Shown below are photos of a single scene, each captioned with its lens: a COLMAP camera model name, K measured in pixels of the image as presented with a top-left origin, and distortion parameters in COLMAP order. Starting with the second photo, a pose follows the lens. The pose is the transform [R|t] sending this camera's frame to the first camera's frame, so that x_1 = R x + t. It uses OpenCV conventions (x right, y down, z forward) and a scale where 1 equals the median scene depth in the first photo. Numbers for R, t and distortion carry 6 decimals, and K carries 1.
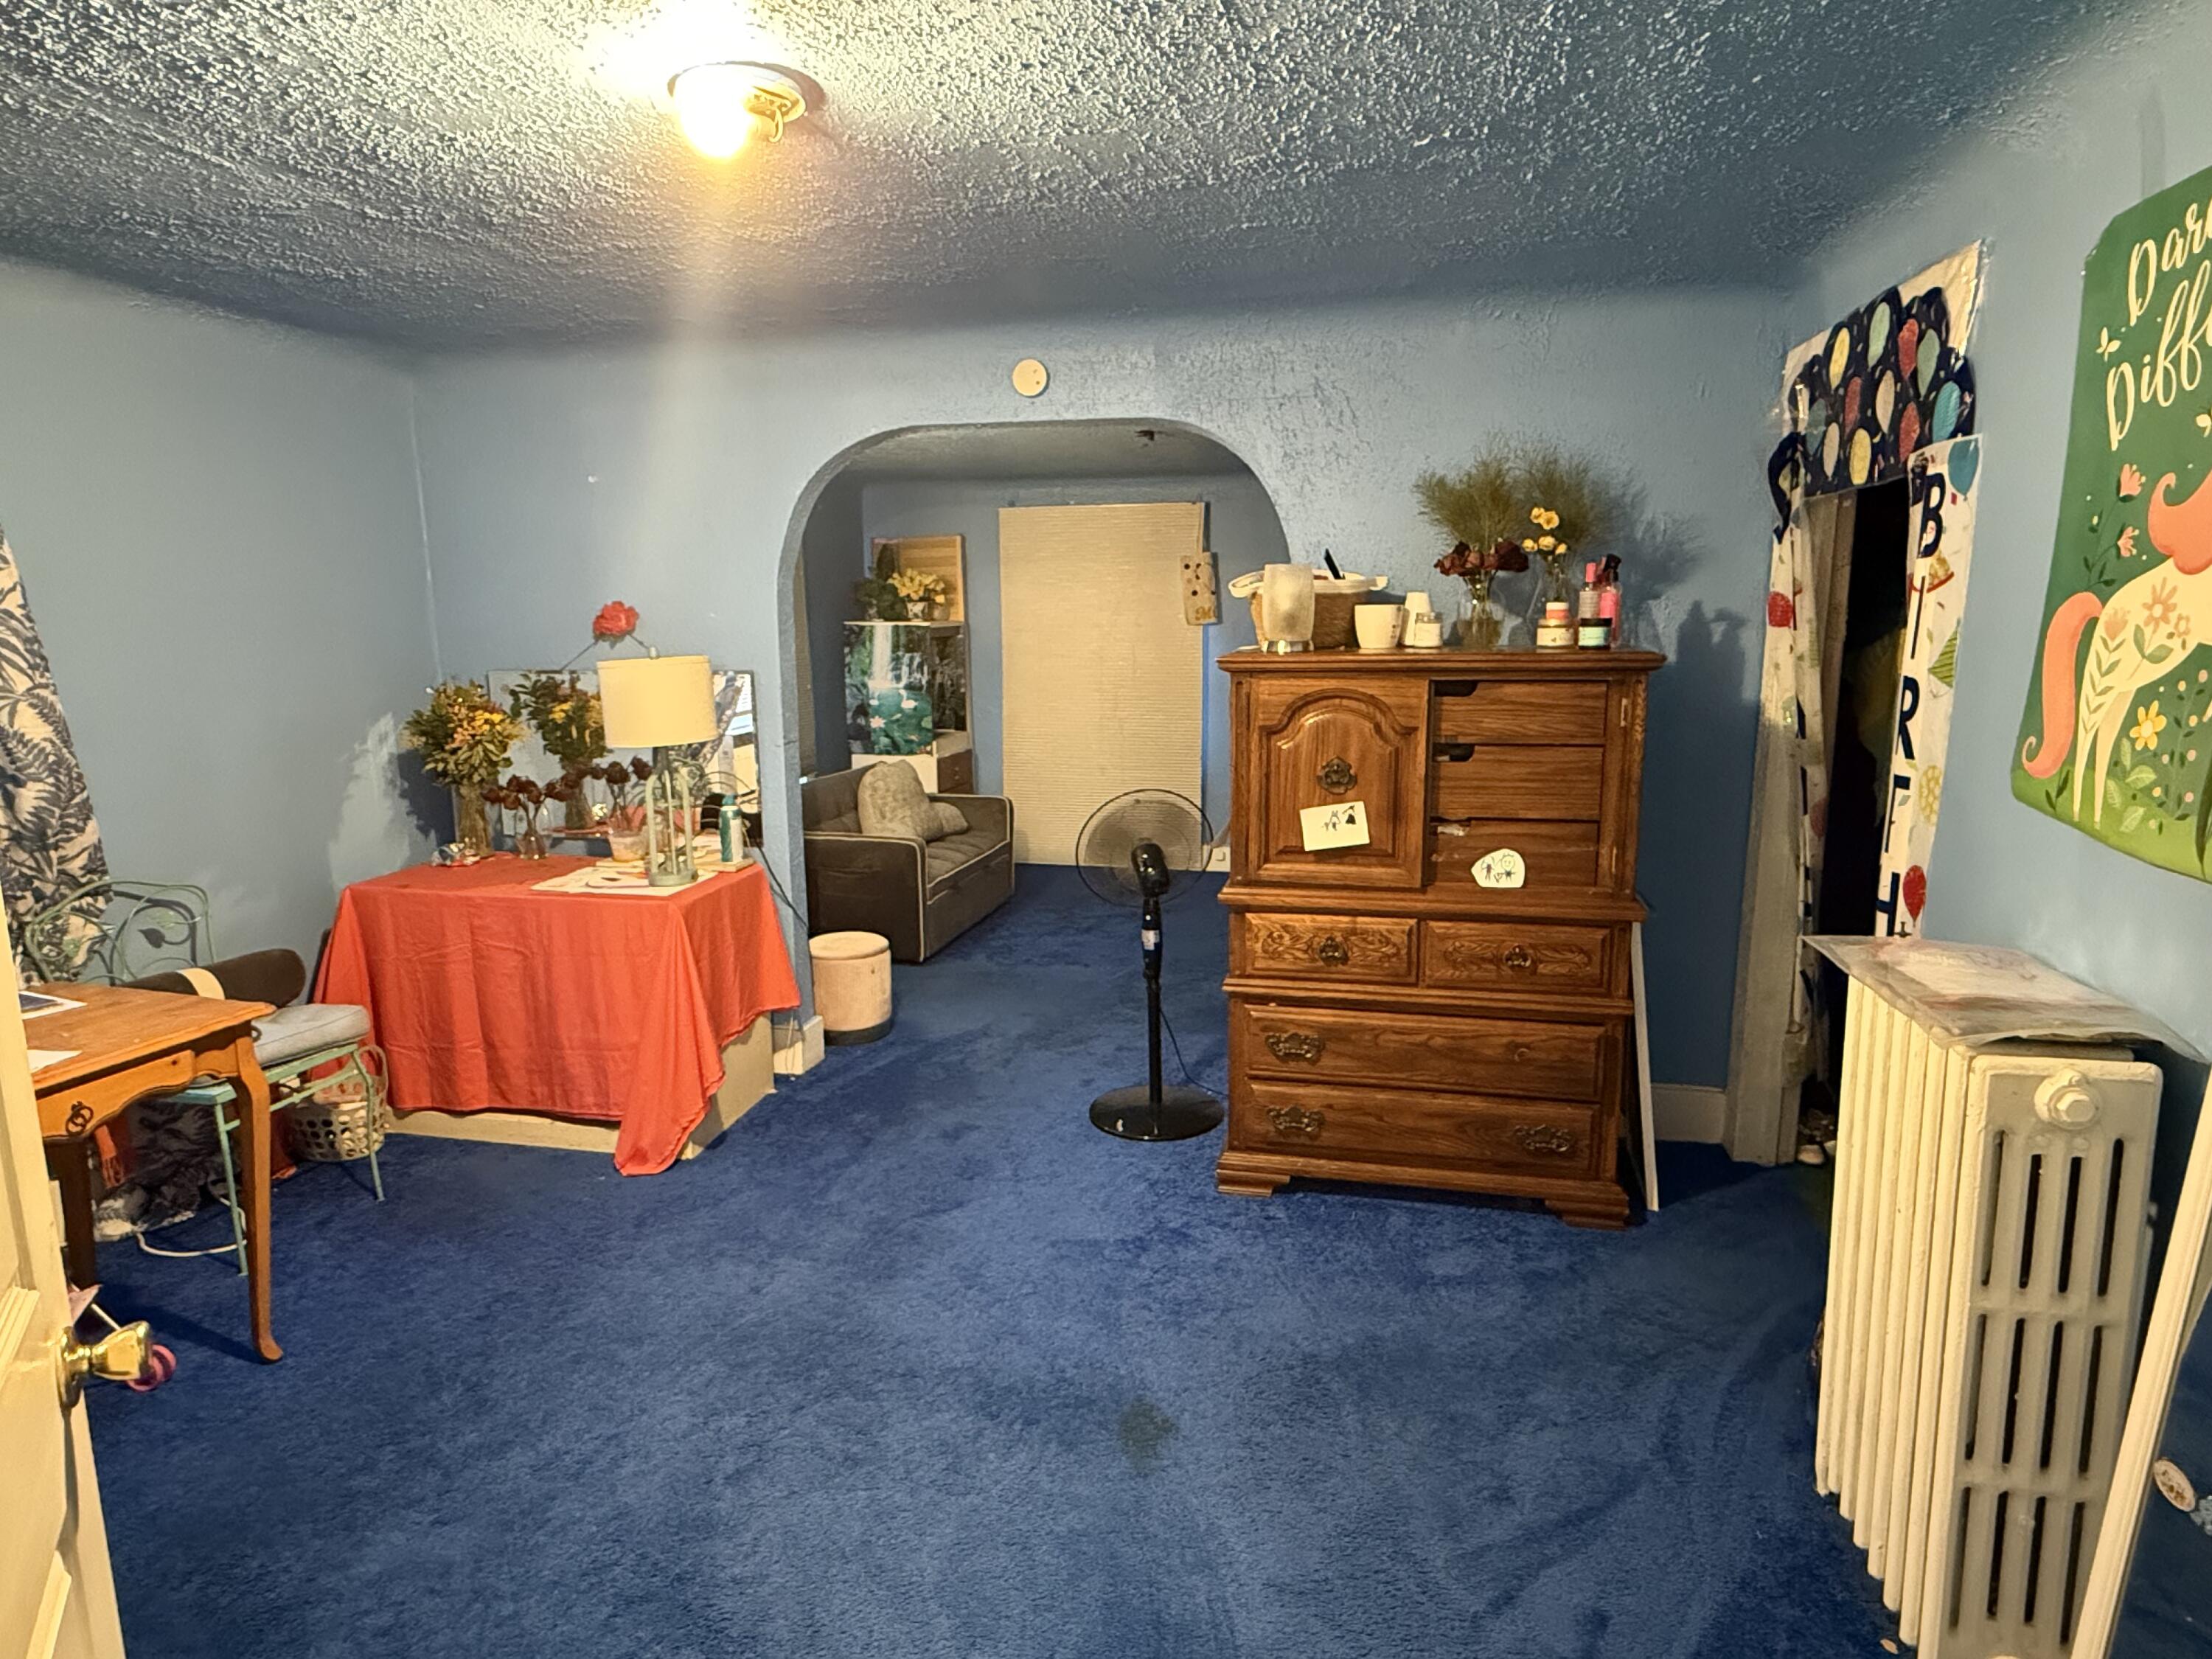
lens RADIAL K [[1254.4, 0, 1106.0], [0, 1254.4, 829.5], [0, 0, 1]] dist [0.000864, 0.000013]
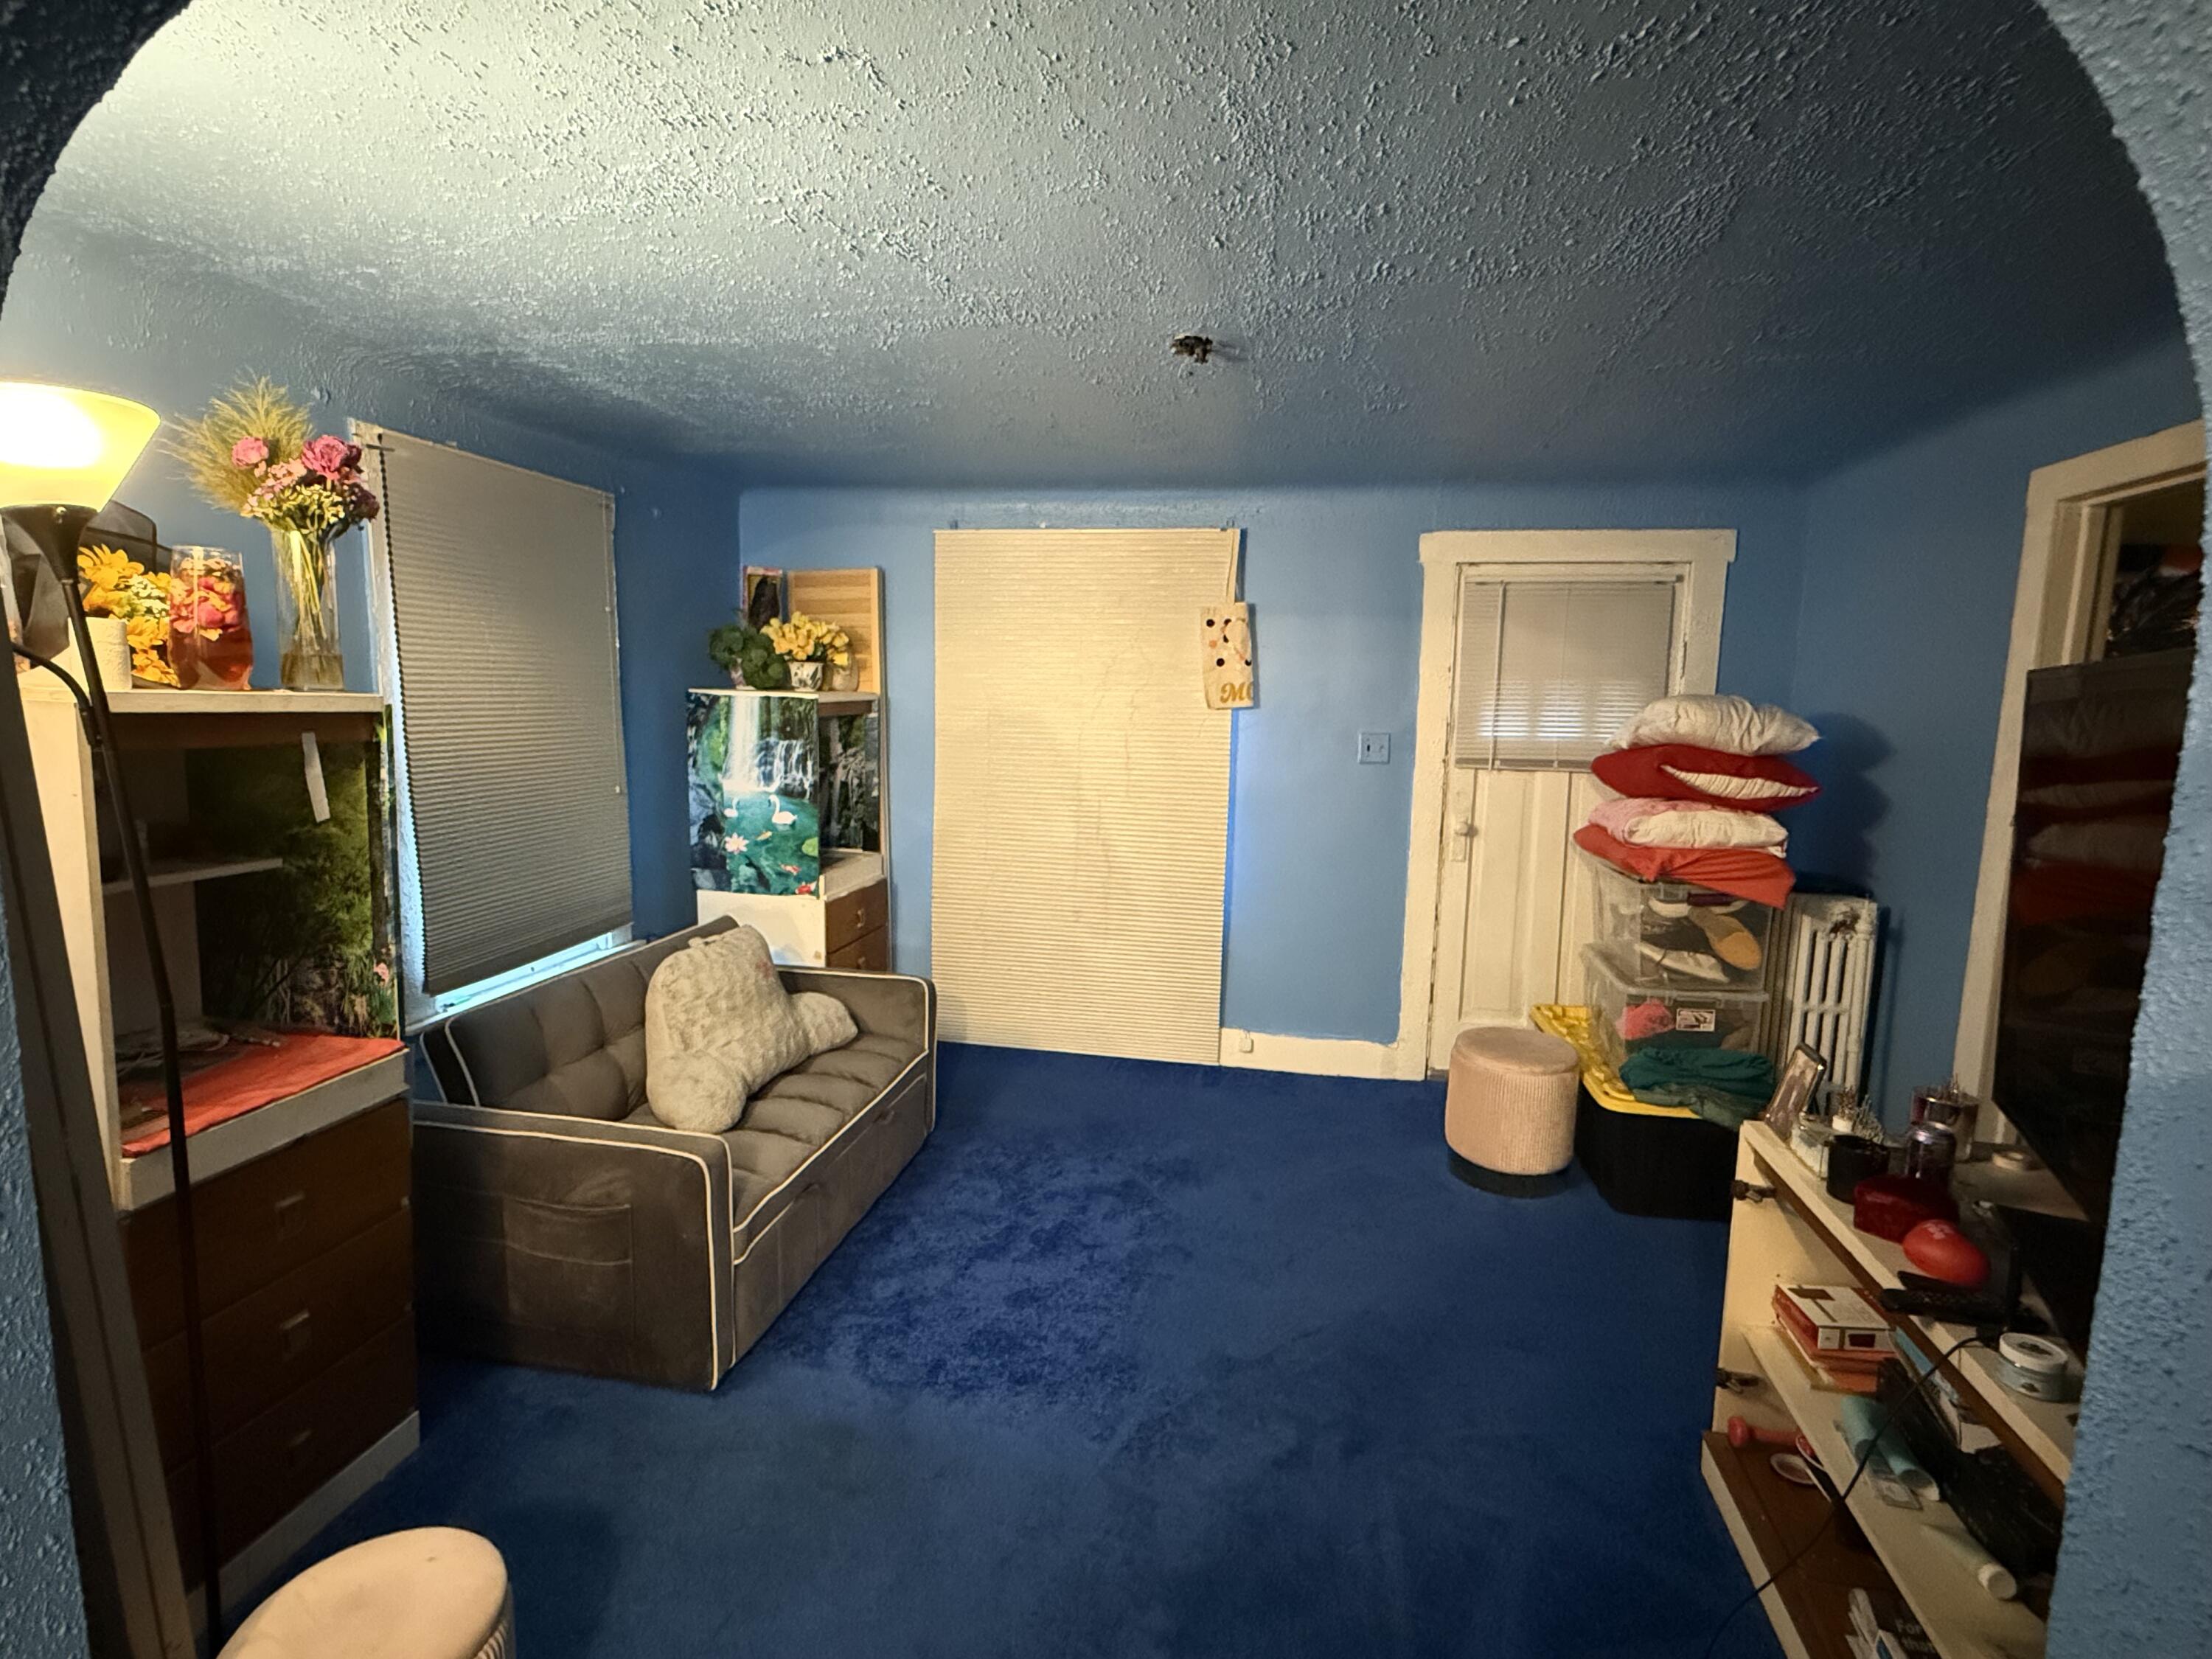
lens RADIAL K [[1014.1, 0, 1106.0], [0, 1014.1, 829.5], [0, 0, 1]] dist [-0.002042, 0.000026]
pose [[0.998645, 0.024121, 0.046114, -0.014185], [-0.022744, 0.999286, -0.030158, -0.080973], [-0.046809, 0.029068, 0.998481, 0.462384]]
